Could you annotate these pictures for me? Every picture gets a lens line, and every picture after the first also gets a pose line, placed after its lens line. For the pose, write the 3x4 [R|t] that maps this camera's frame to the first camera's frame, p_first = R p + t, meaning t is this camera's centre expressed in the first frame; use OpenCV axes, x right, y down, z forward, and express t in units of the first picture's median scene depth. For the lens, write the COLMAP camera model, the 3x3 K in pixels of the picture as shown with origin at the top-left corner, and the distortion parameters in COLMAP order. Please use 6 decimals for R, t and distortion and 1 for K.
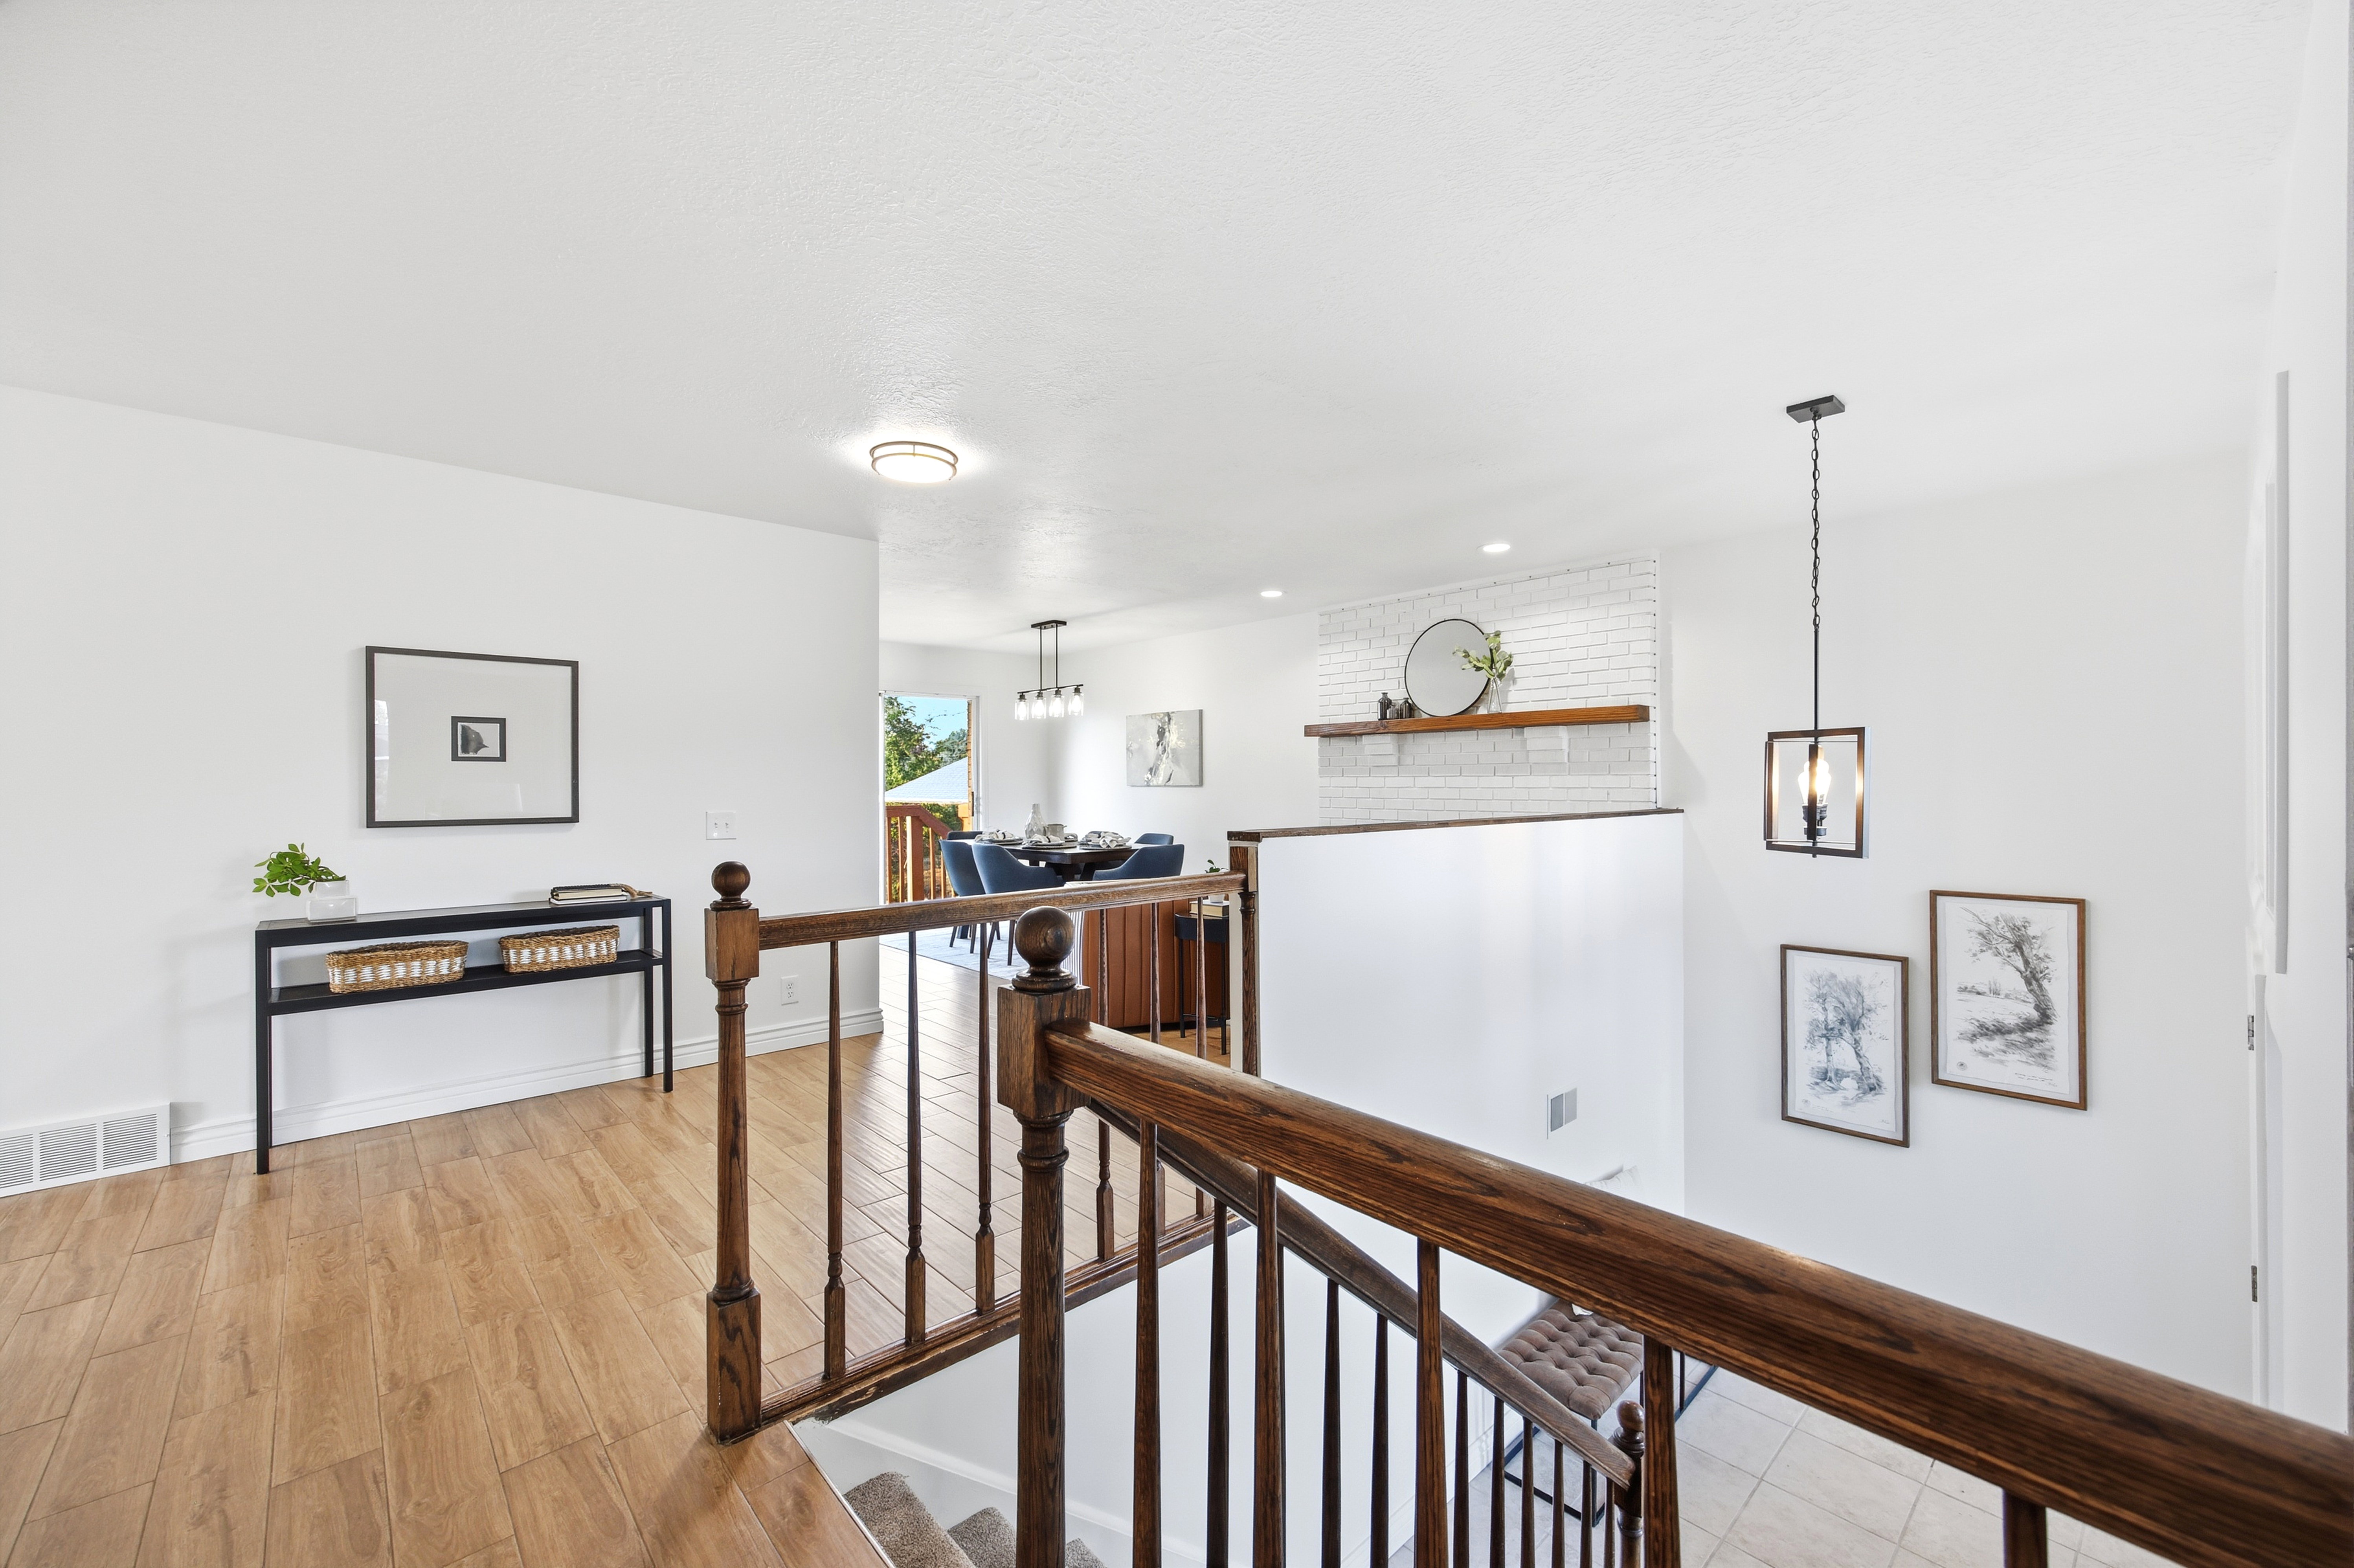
lens RADIAL K [[946.4, 0, 1178.8], [0, 946.4, 772.3], [0, 0, 1]] dist [0.000943, -0.000368]
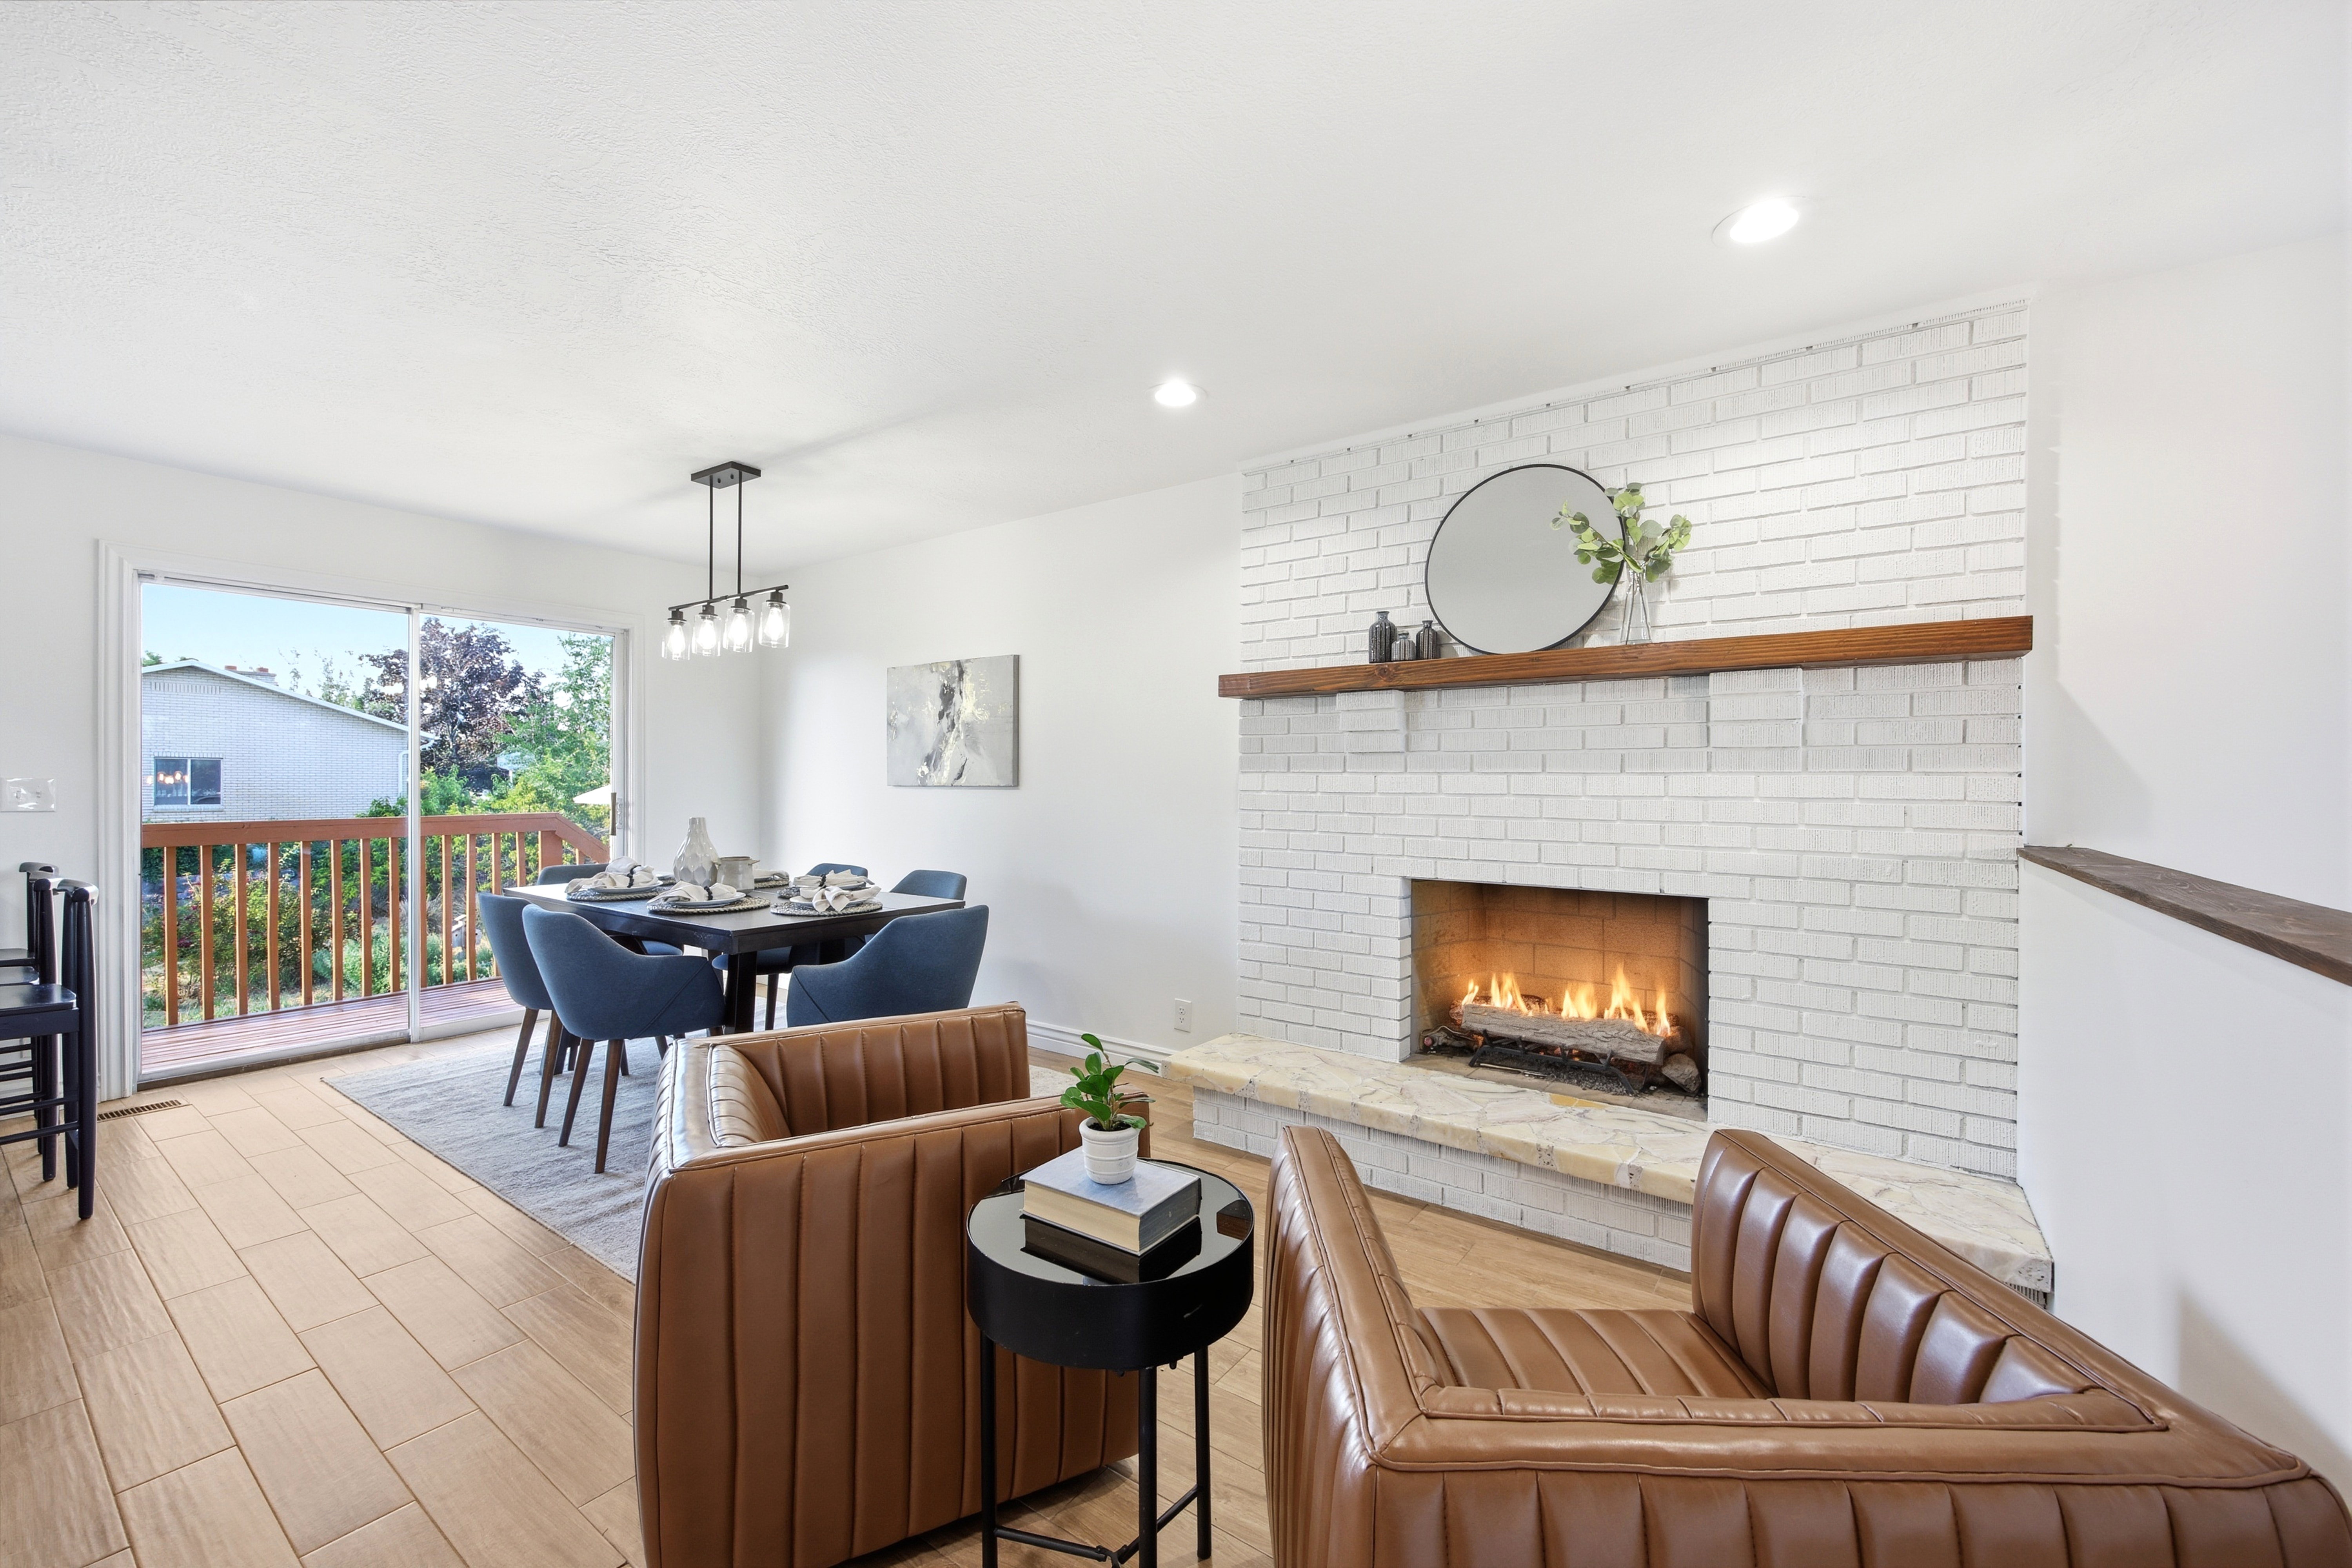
lens RADIAL K [[945.6, 0, 1171.2], [0, 945.6, 782.7], [0, 0, 1]] dist [0.000943, -0.000368]
pose [[0.978578, 0.009596, 0.205651, -0.003044], [-0.011870, 0.999881, 0.009825, 0.006436], [-0.205532, -0.012056, 0.978576, 0.514044]]
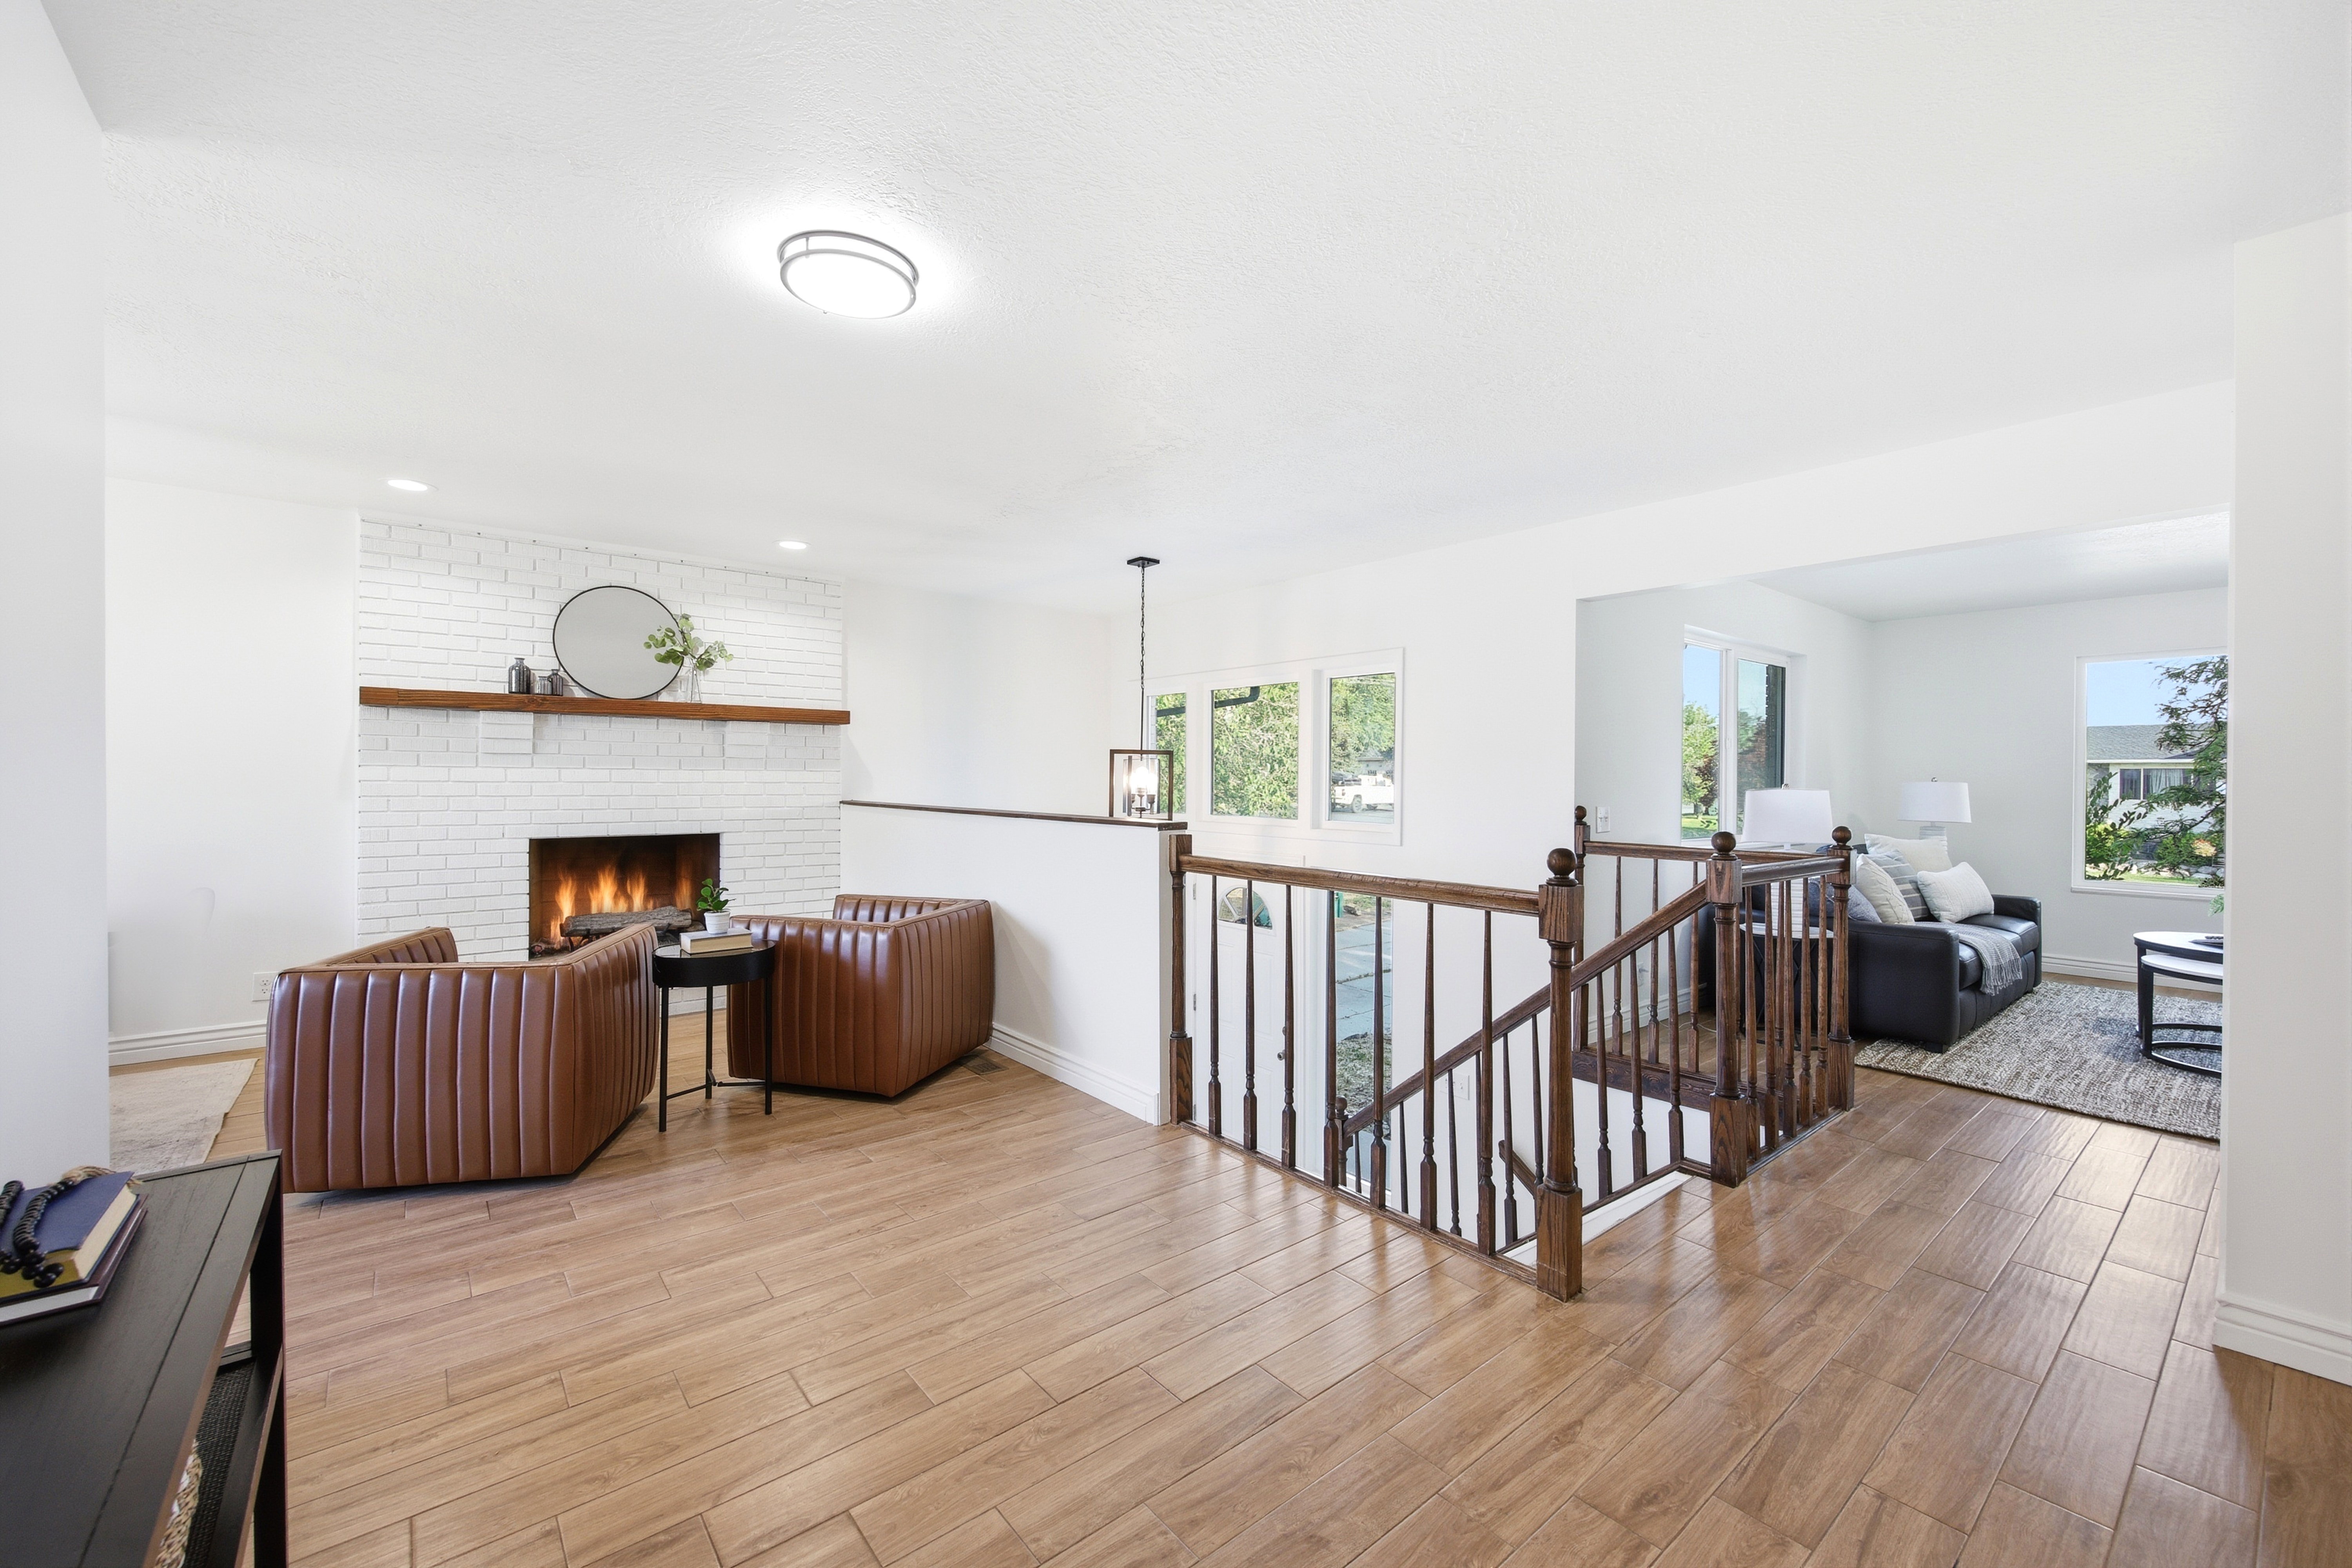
lens RADIAL K [[945.6, 0, 1169.9], [0, 945.6, 777.3], [0, 0, 1]] dist [0.000943, -0.000368]
pose [[0.052371, 0.002602, 0.998624, -0.522370], [-0.019382, 0.999811, -0.001589, 0.003369], [-0.998440, -0.019272, 0.052411, 0.433865]]
